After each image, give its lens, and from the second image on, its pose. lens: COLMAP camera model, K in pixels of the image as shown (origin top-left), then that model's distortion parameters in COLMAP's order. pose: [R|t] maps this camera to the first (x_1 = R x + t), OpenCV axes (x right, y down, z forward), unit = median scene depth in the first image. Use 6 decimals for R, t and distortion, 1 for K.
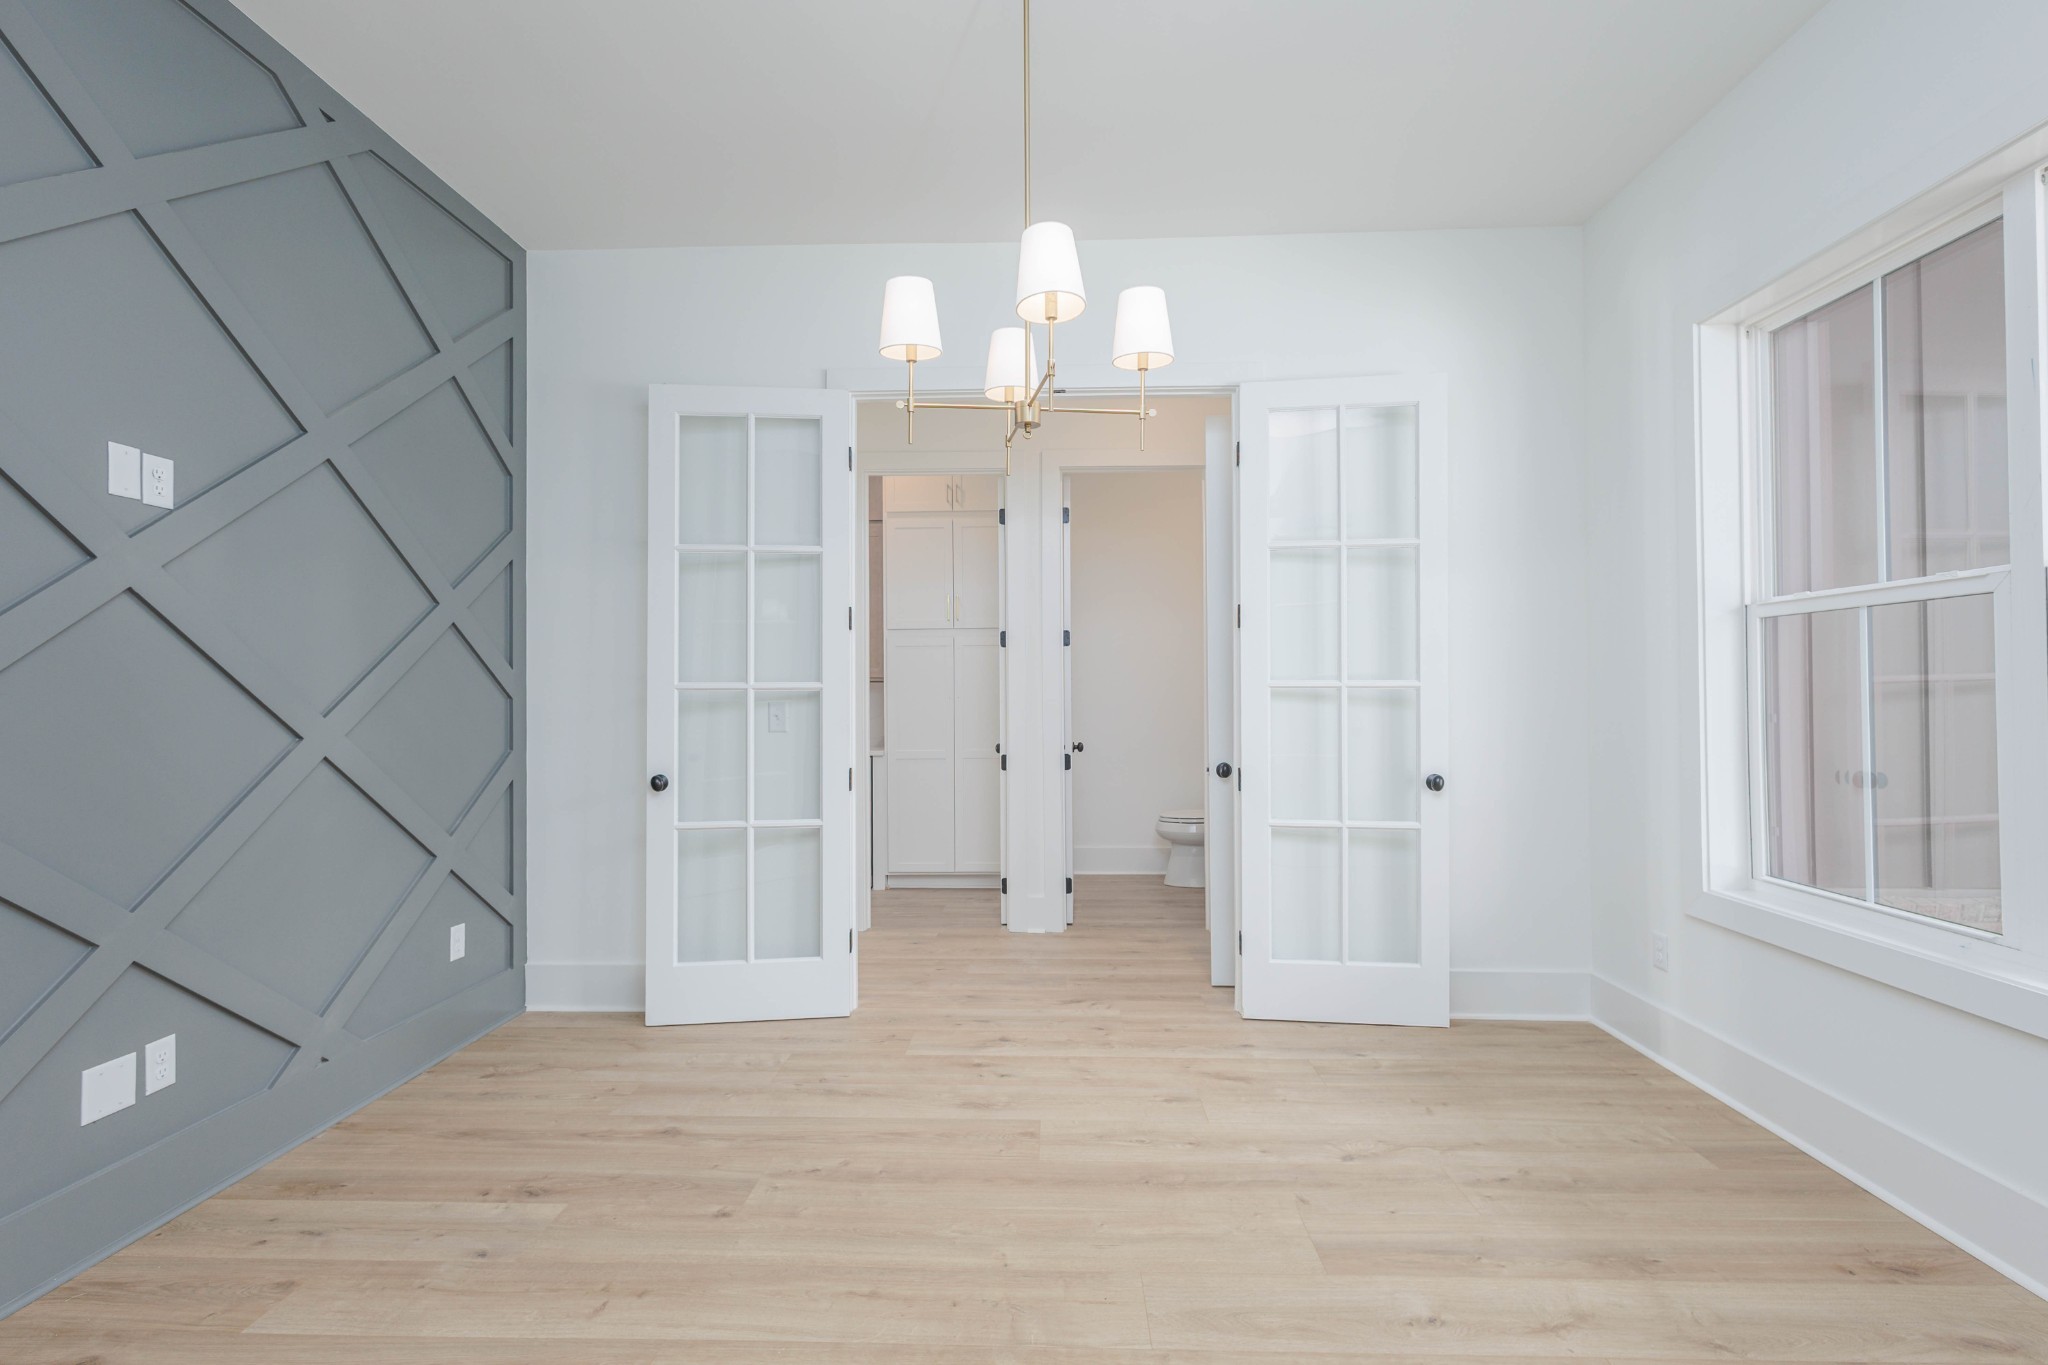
lens RADIAL K [[945.7, 0, 1011.3], [0, 945.7, 680.5], [0, 0, 1]] dist [0.007184, -0.001417]
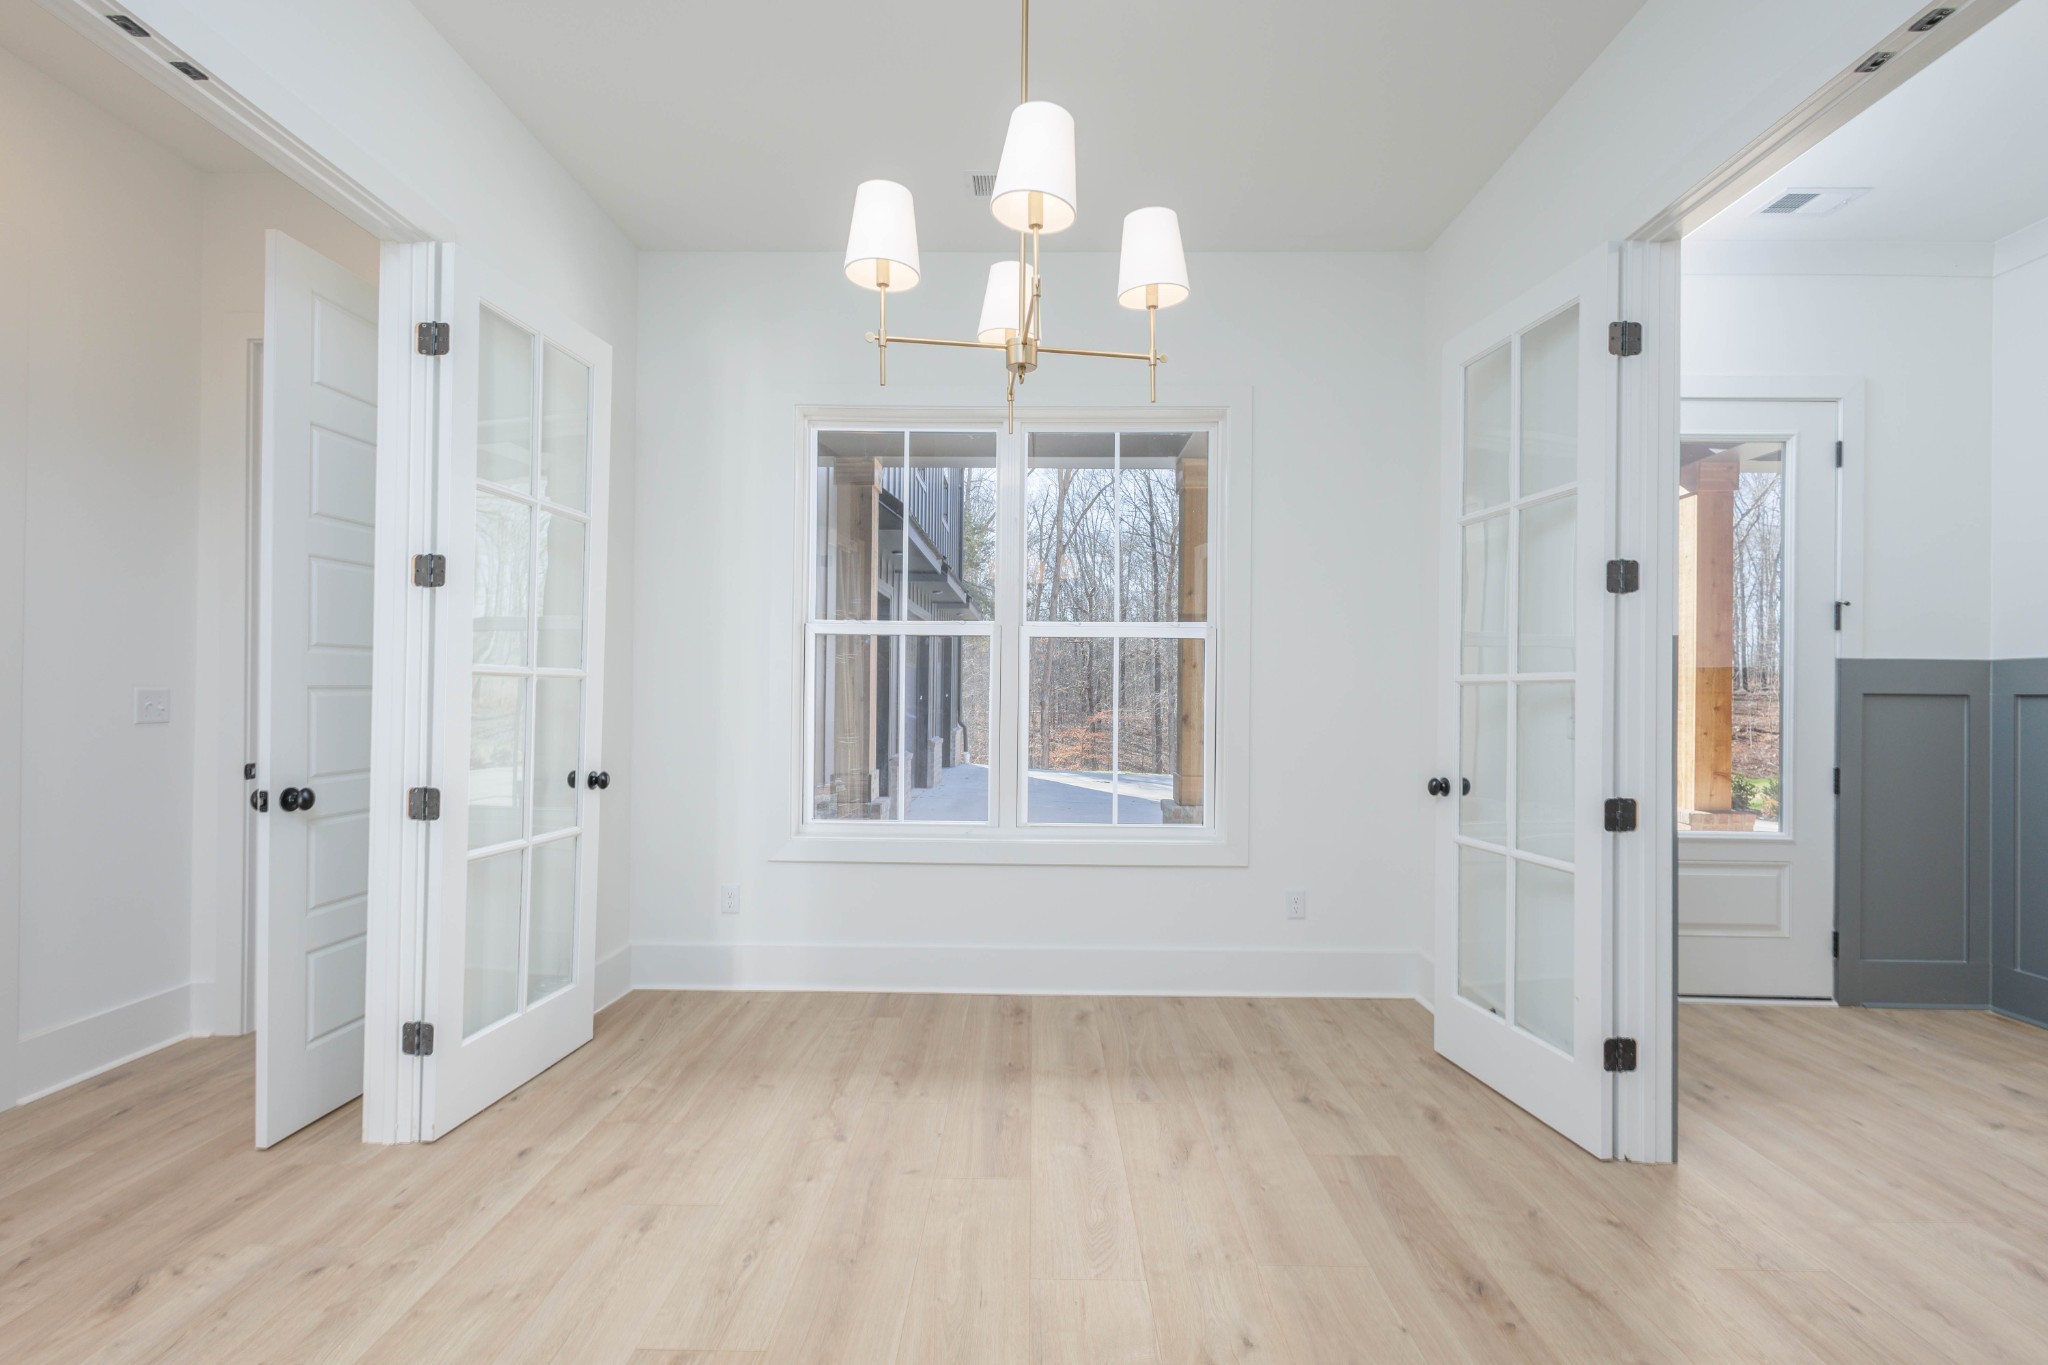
lens RADIAL K [[945.7, 0, 1011.3], [0, 945.7, 680.5], [0, 0, 1]] dist [0.007184, -0.001417]
pose [[-0.025445, 0.018568, 0.999504, -0.561470], [-0.026830, 0.999455, -0.019250, 0.018696], [-0.999316, -0.027307, -0.024933, 0.700587]]
